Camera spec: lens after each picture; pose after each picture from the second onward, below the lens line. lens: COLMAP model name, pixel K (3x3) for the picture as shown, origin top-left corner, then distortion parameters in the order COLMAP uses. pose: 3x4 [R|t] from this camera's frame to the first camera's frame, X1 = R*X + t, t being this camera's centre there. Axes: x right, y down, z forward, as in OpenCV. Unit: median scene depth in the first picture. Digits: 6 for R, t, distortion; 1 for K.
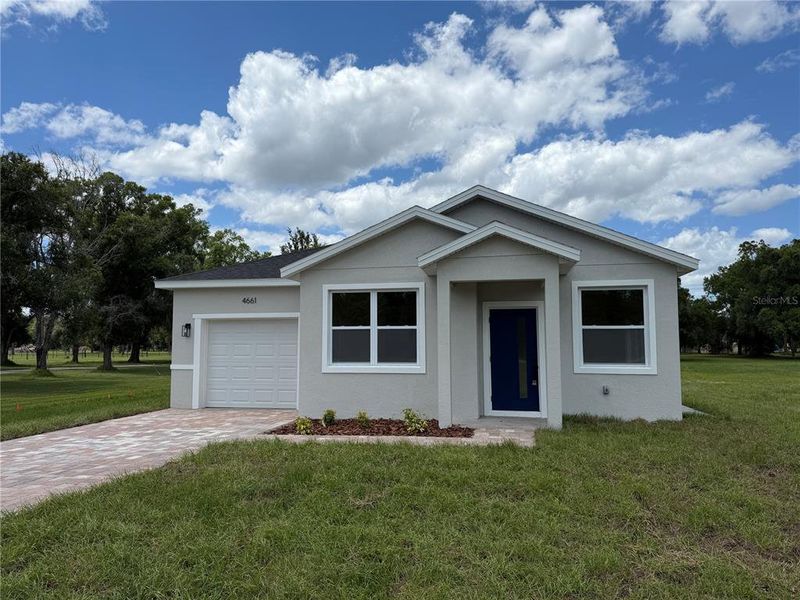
lens RADIAL K [[567.5, 0, 400.0], [0, 567.5, 300.0], [0, 0, 1]] dist [0.081465, -0.123653]
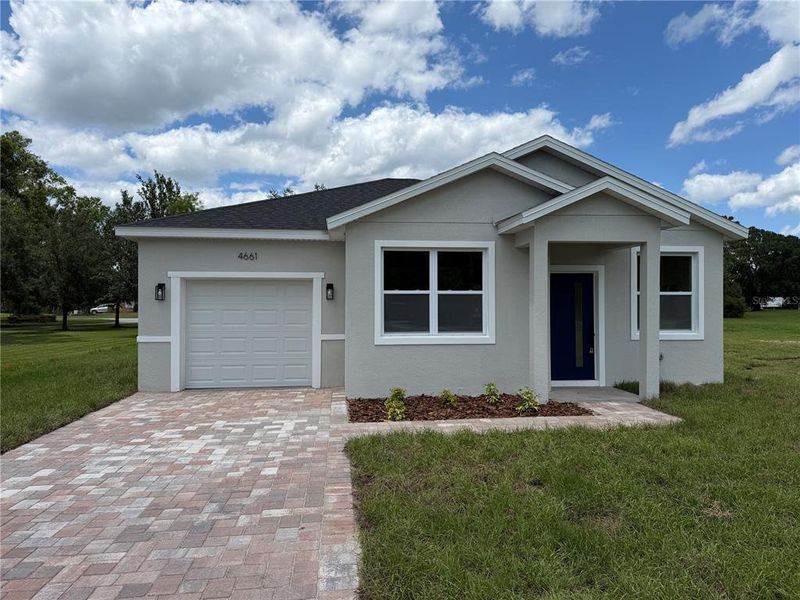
lens RADIAL K [[557.7, 0, 400.0], [0, 557.7, 300.0], [0, 0, 1]] dist [0.075640, -0.098778]
pose [[0.947164, 0.002809, 0.320738, -0.304629], [-0.025447, 0.997468, 0.066414, 0.004381], [-0.319739, -0.071067, 0.944837, 0.173975]]
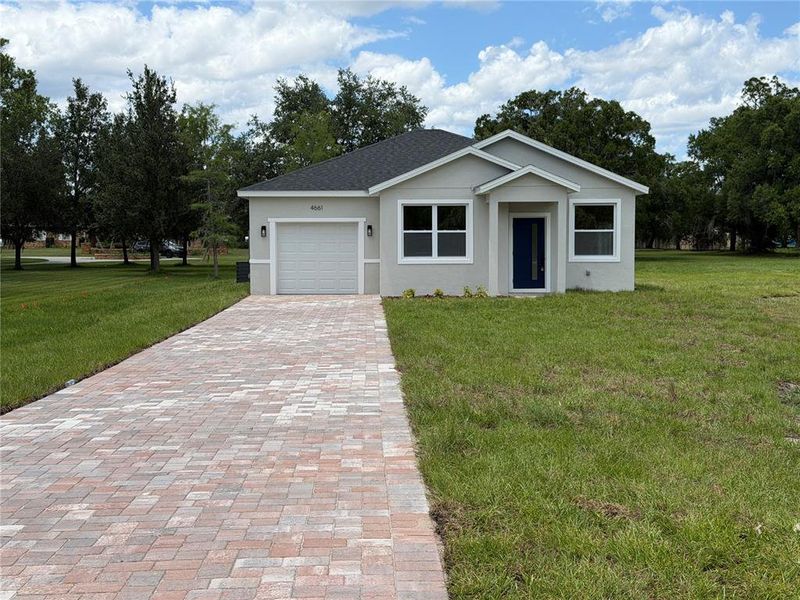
lens RADIAL K [[1216.6, 0, 401.3], [0, 1216.6, 352.7], [0, 0, 1]] dist [0.053314, 0.045862]
pose [[0.970134, -0.025598, 0.241217, -0.706681], [-0.016643, 0.985049, 0.171467, -0.139894], [-0.241999, -0.170361, 0.955203, -1.559729]]
